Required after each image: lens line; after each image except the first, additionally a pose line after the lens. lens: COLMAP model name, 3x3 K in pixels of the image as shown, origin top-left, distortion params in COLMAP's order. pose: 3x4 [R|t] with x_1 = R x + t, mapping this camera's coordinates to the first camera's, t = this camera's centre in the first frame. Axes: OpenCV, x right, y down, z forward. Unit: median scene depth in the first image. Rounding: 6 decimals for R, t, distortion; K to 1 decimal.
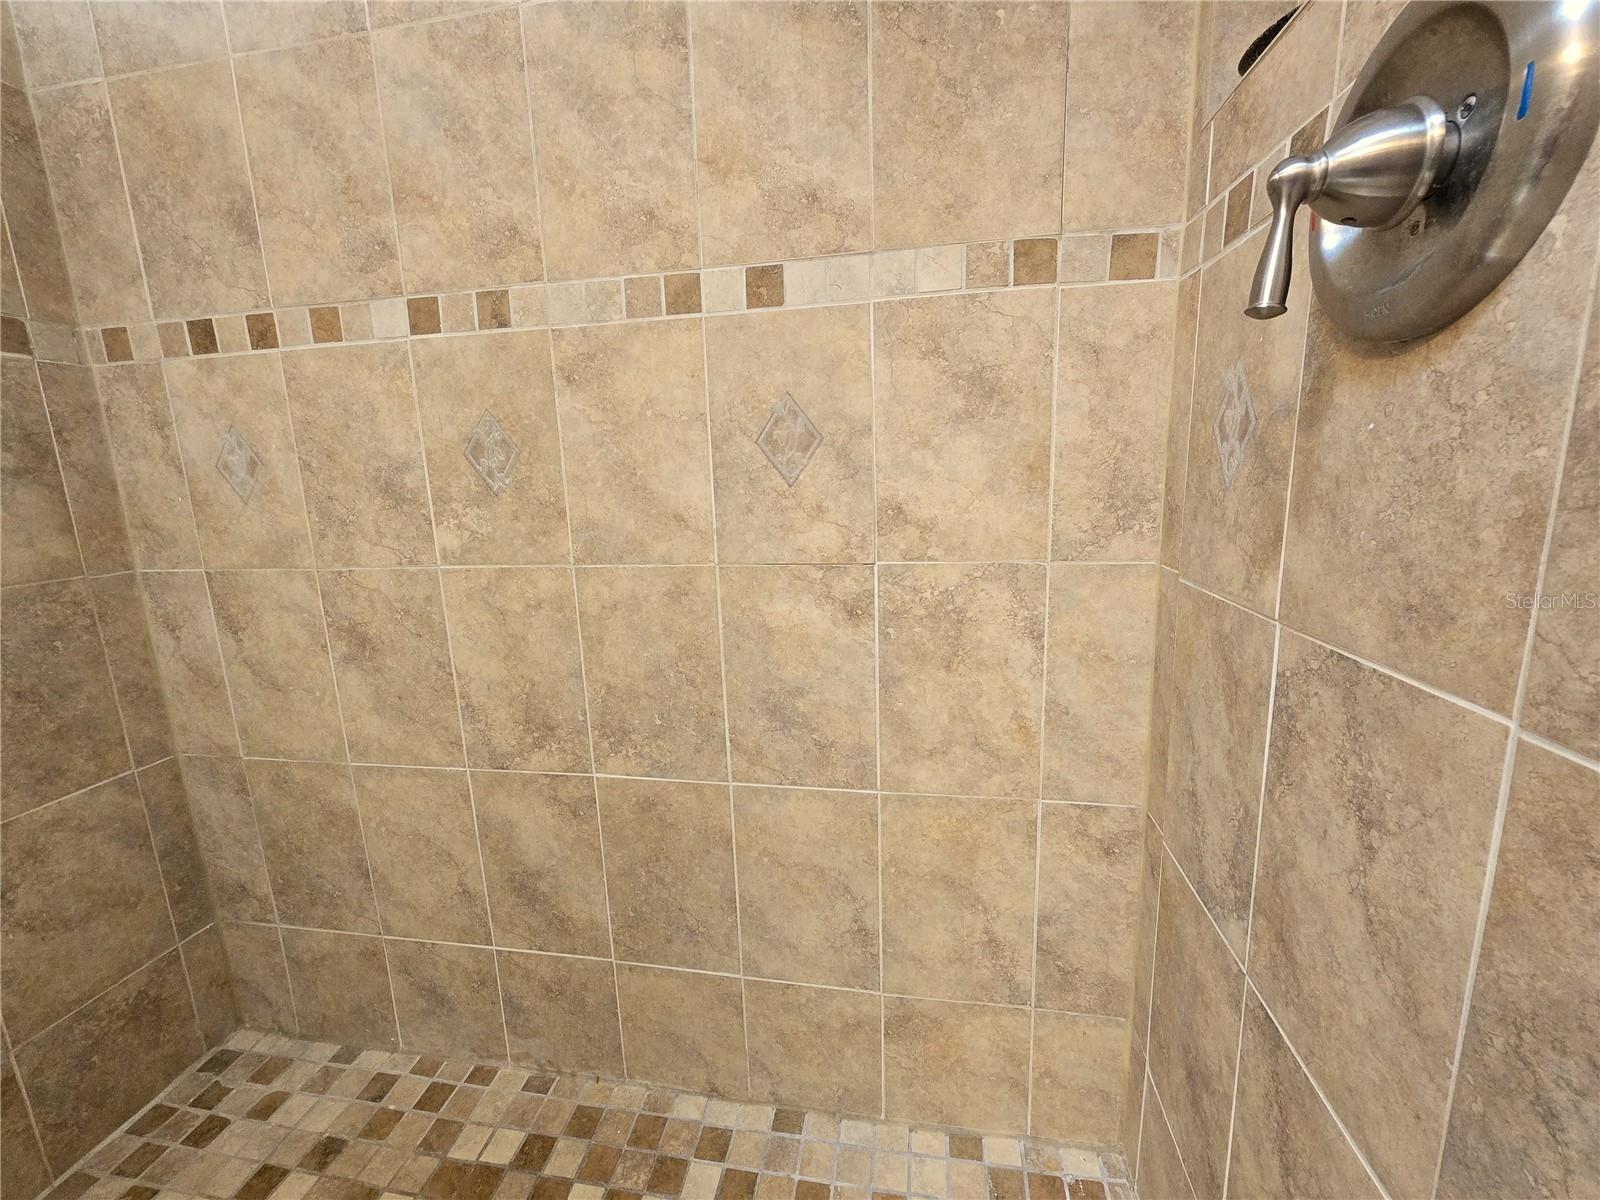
lens RADIAL K [[656.7, 0, 800.6], [0, 656.7, 597.0], [0, 0, 1]] dist [-0.004331, 0.001152]
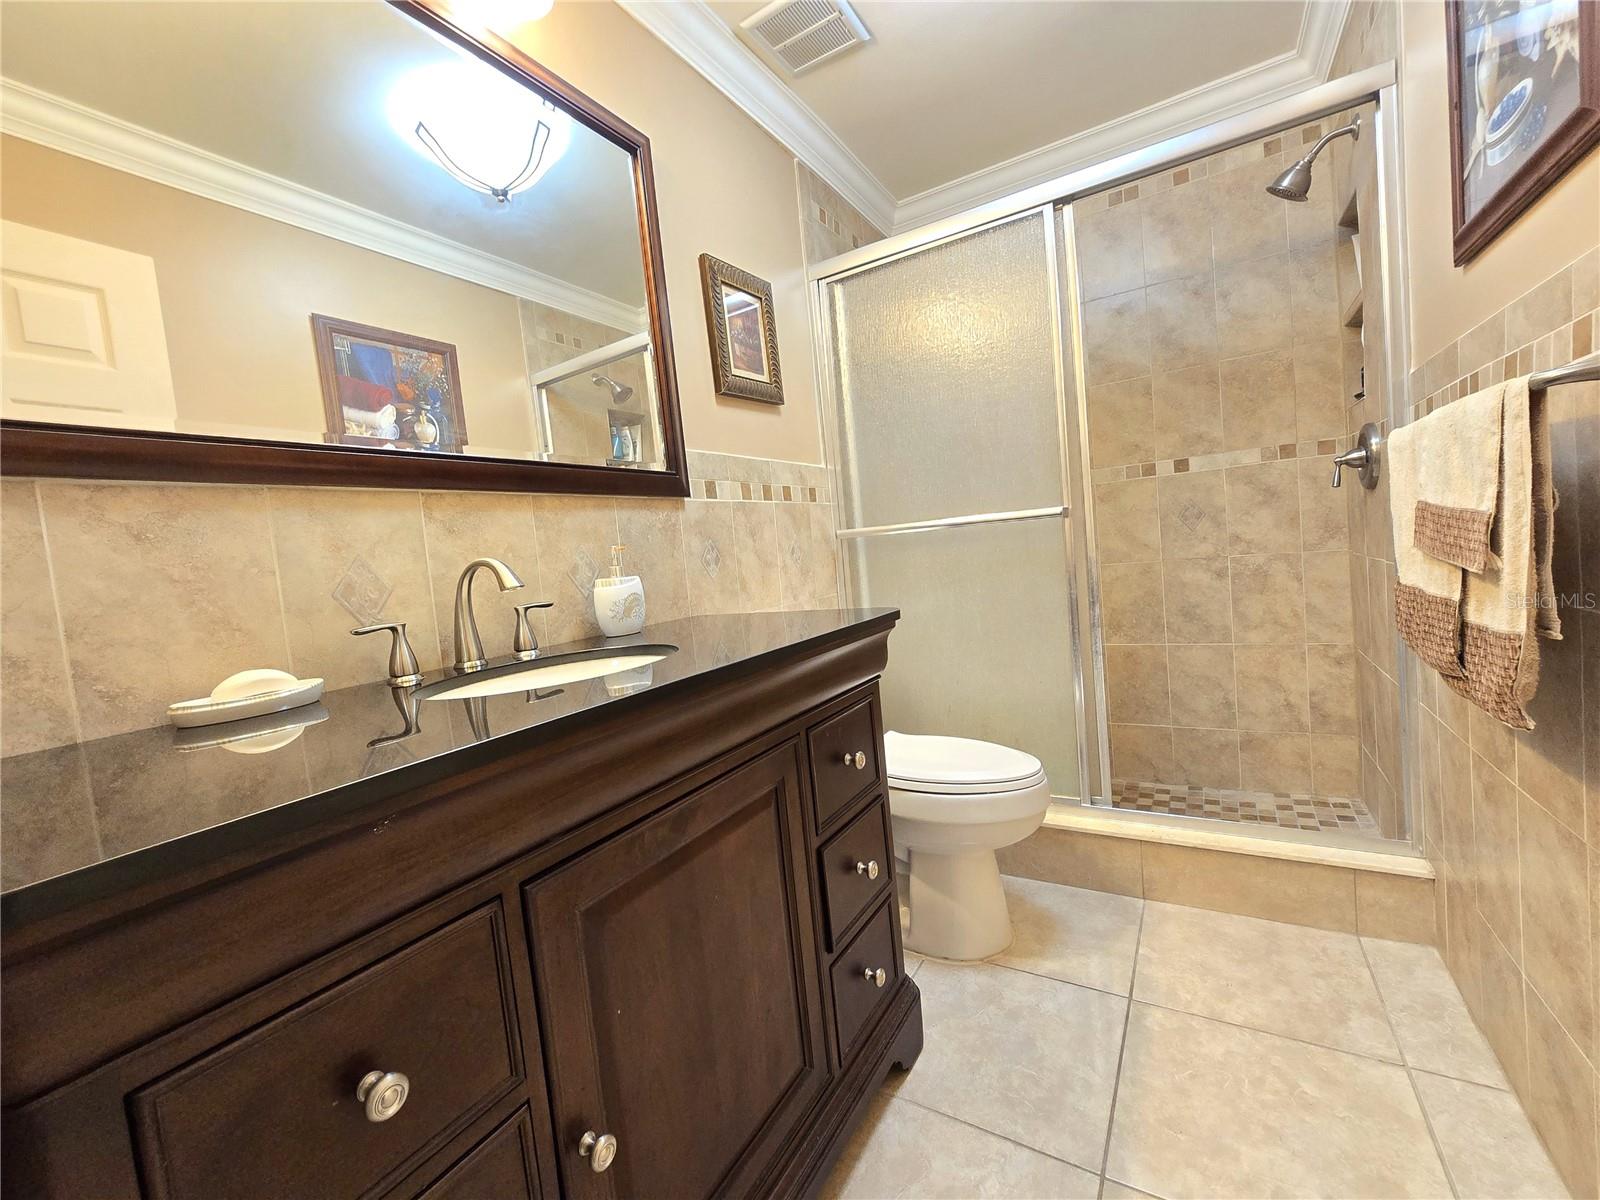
lens RADIAL K [[656.7, 0, 804.9], [0, 656.7, 596.9], [0, 0, 1]] dist [-0.004331, 0.001152]
pose [[0.934976, -0.029554, -0.353478, -0.572241], [-0.005829, 0.995108, -0.098618, 0.393106], [0.354664, 0.094265, 0.930230, -2.149814]]
